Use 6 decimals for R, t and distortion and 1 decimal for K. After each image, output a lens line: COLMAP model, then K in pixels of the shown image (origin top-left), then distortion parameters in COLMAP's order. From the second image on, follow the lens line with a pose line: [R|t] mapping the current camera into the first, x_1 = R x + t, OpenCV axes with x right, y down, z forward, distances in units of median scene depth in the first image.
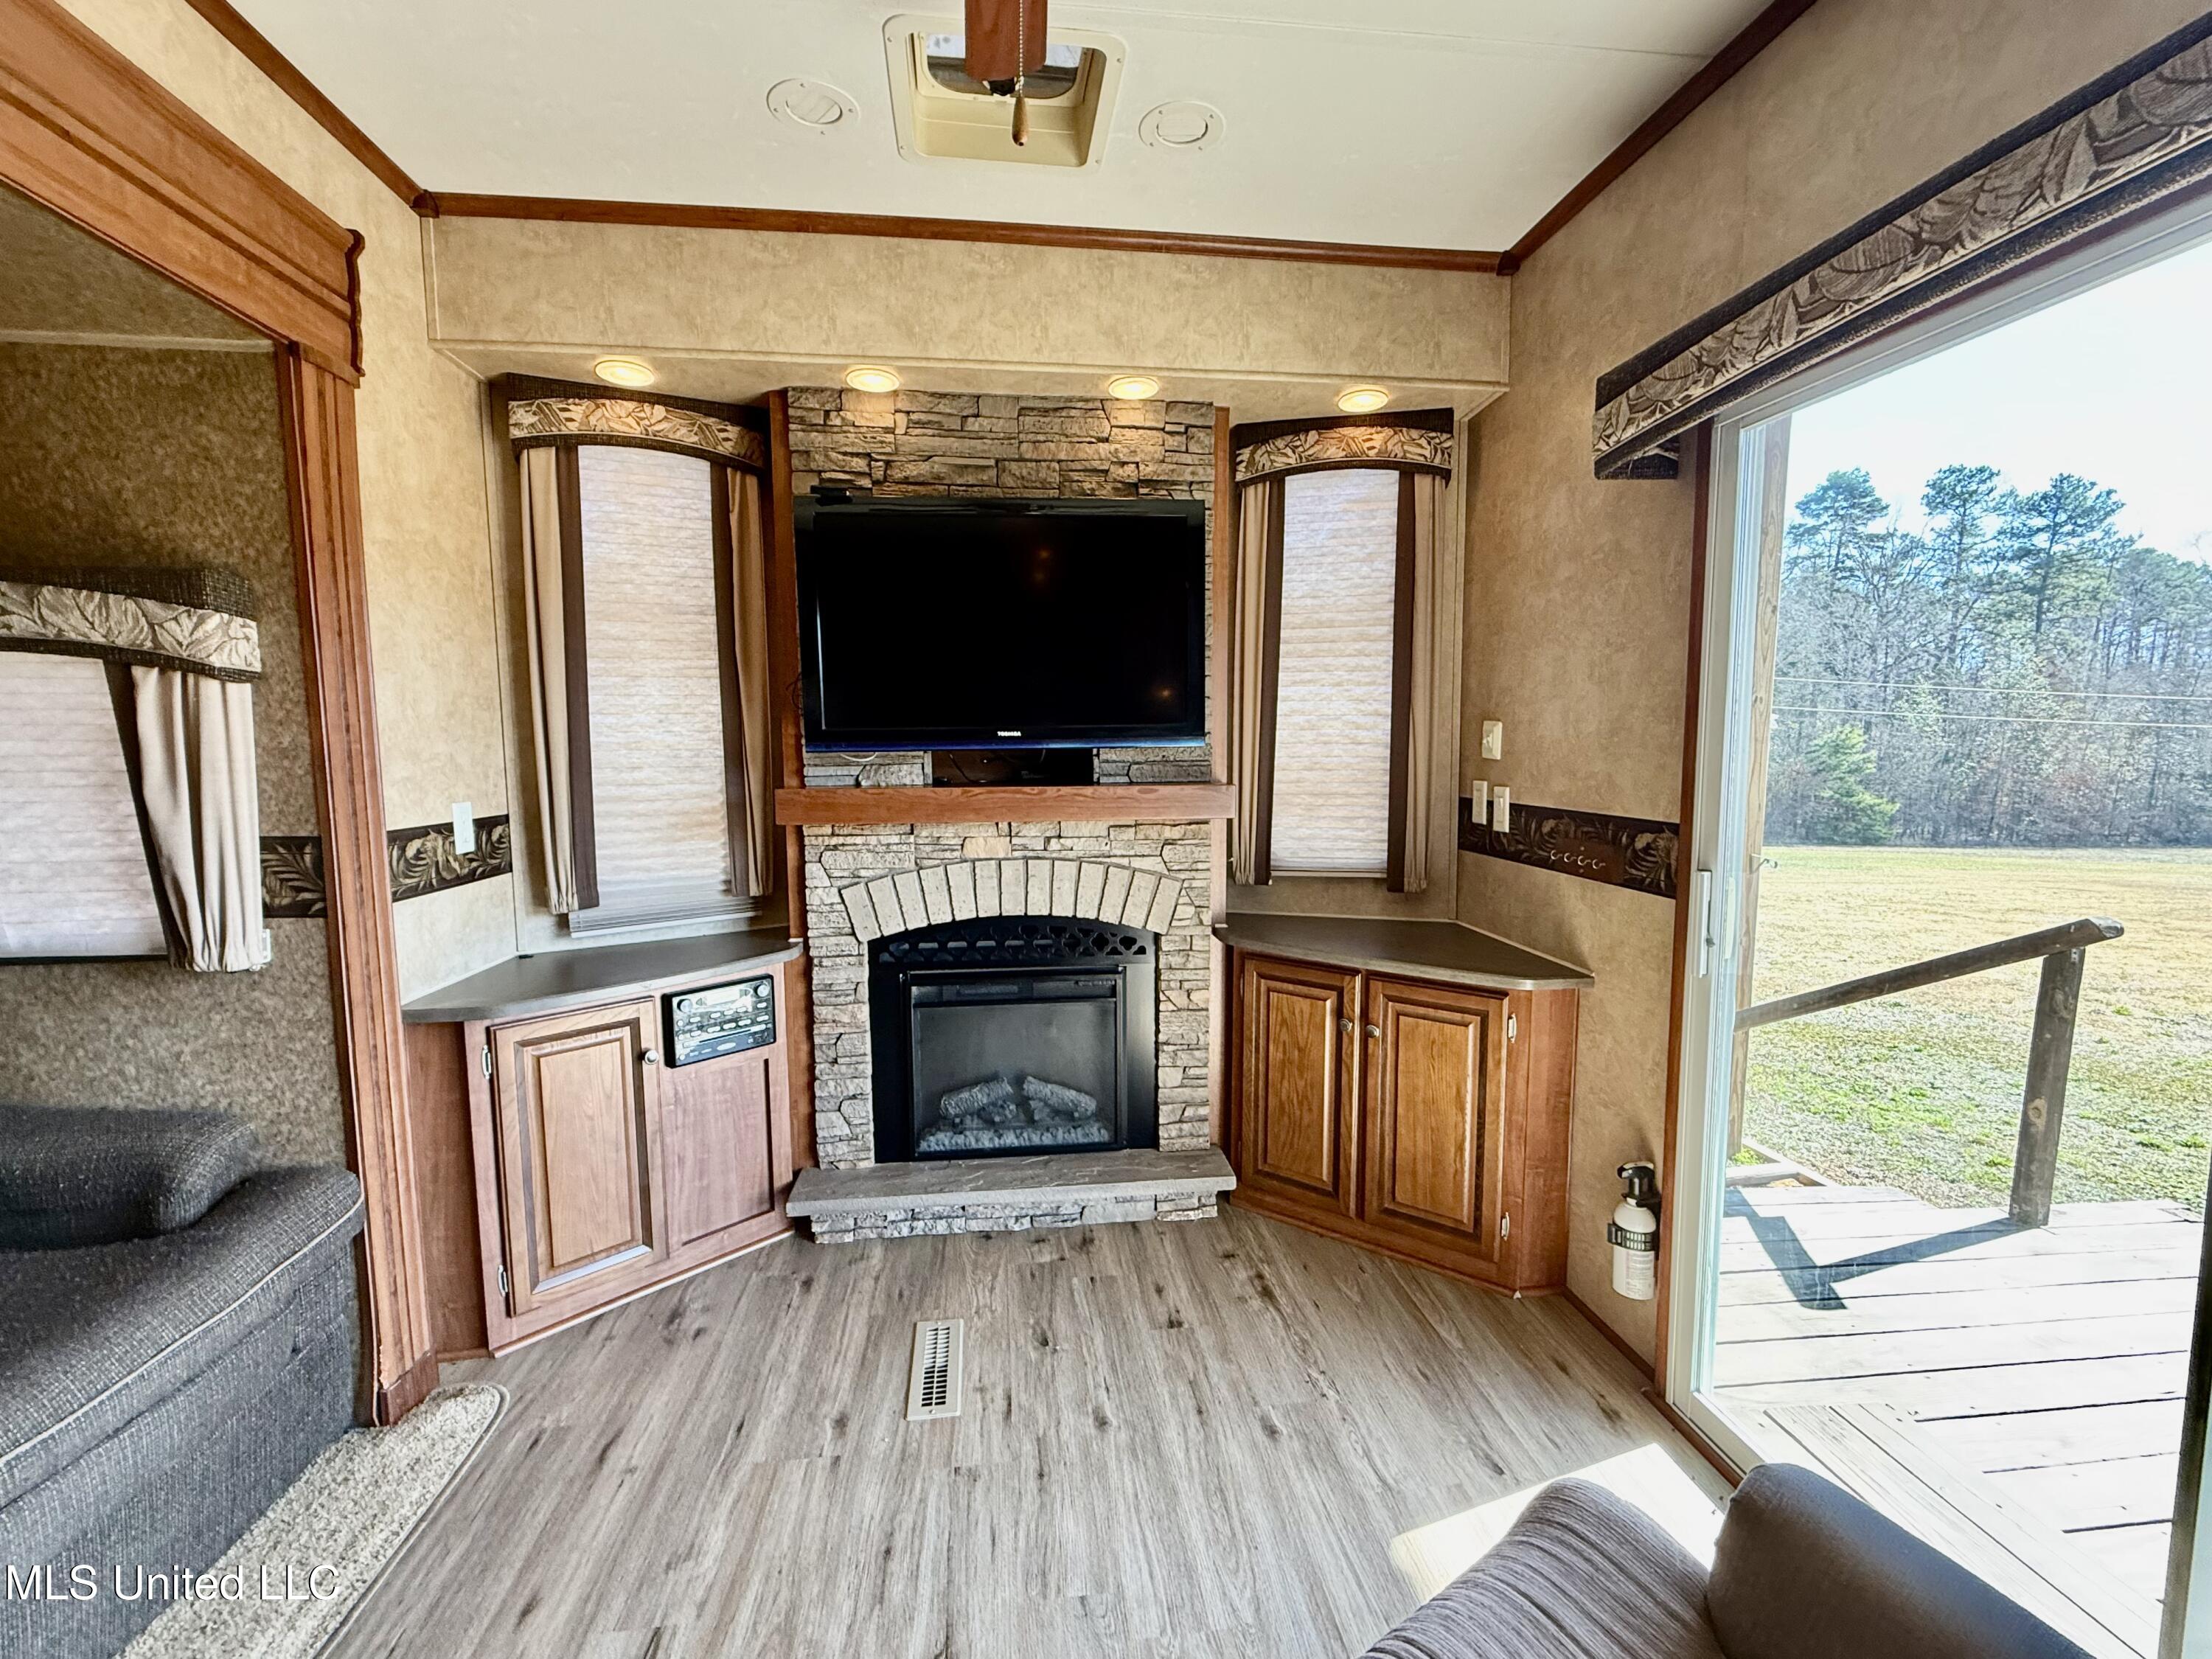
lens RADIAL K [[950.6, 0, 1106.0], [0, 950.6, 829.5], [0, 0, 1]] dist [0.003610, -0.000123]
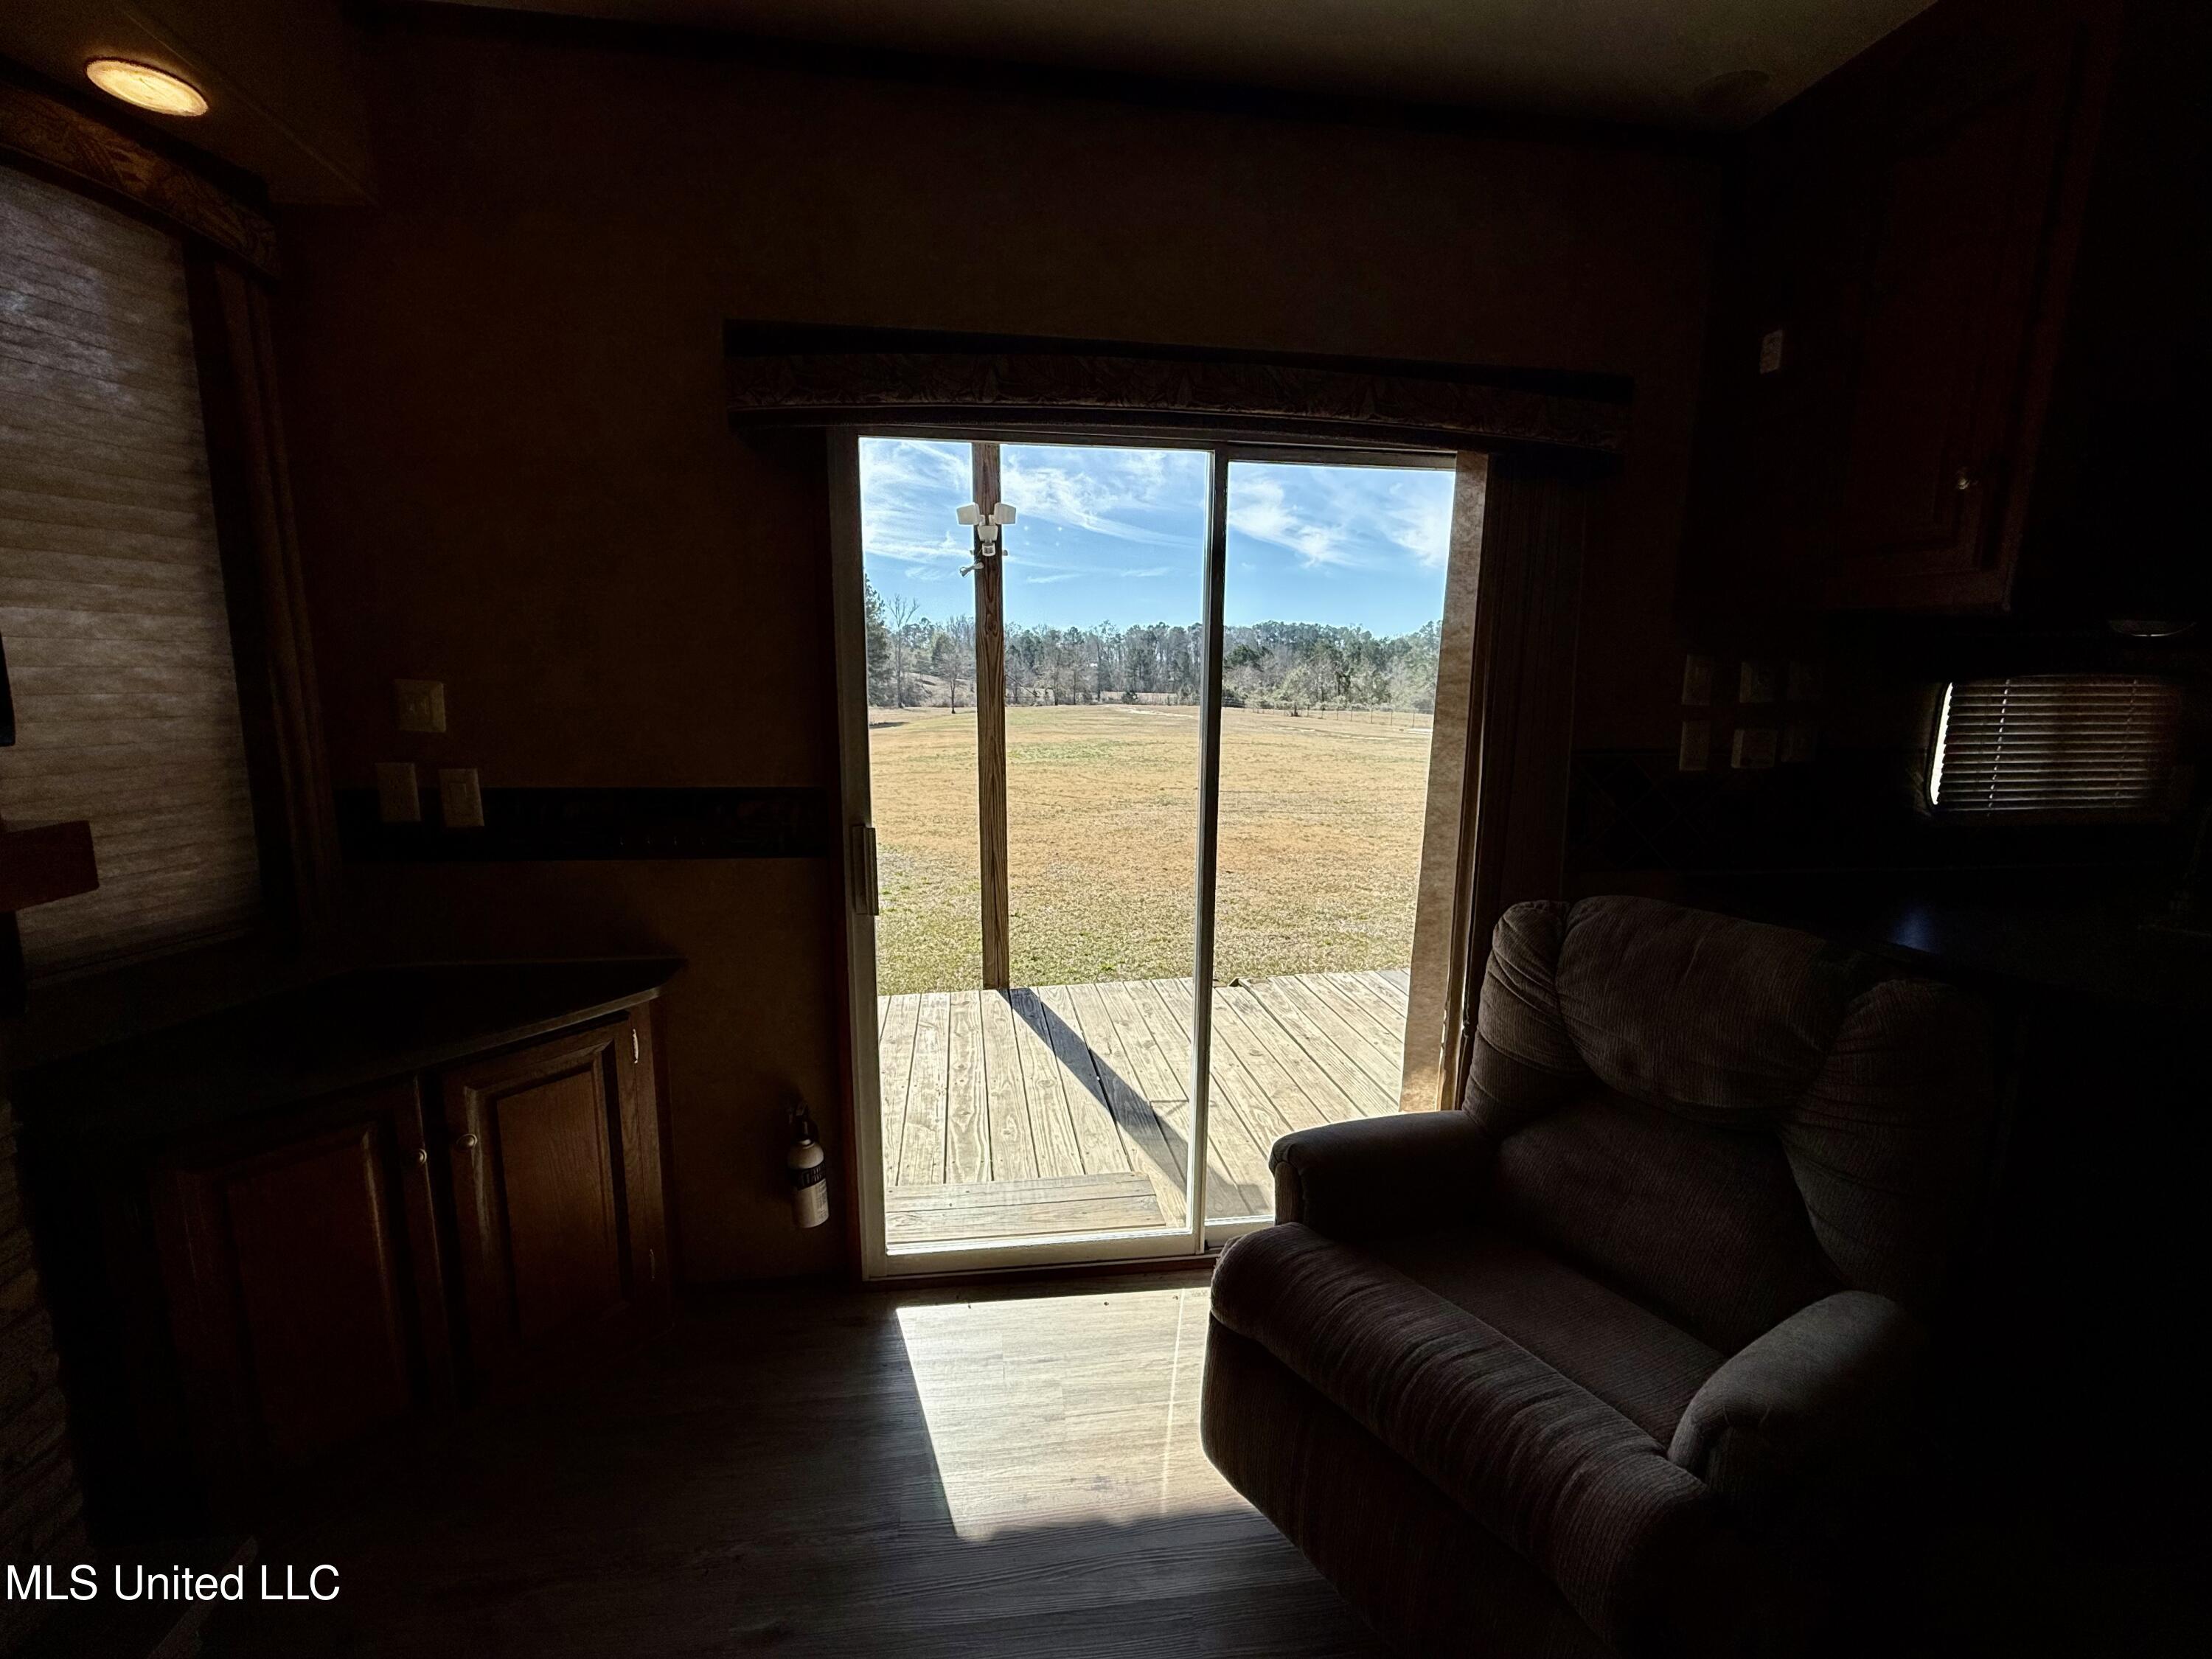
lens RADIAL K [[950.6, 0, 1106.0], [0, 950.6, 829.5], [0, 0, 1]] dist [0.003610, -0.000123]
pose [[-0.028620, -0.164519, 0.985959, -0.354170], [0.082306, 0.982625, 0.166352, -0.081034], [-0.996196, 0.085911, -0.014582, 0.505710]]
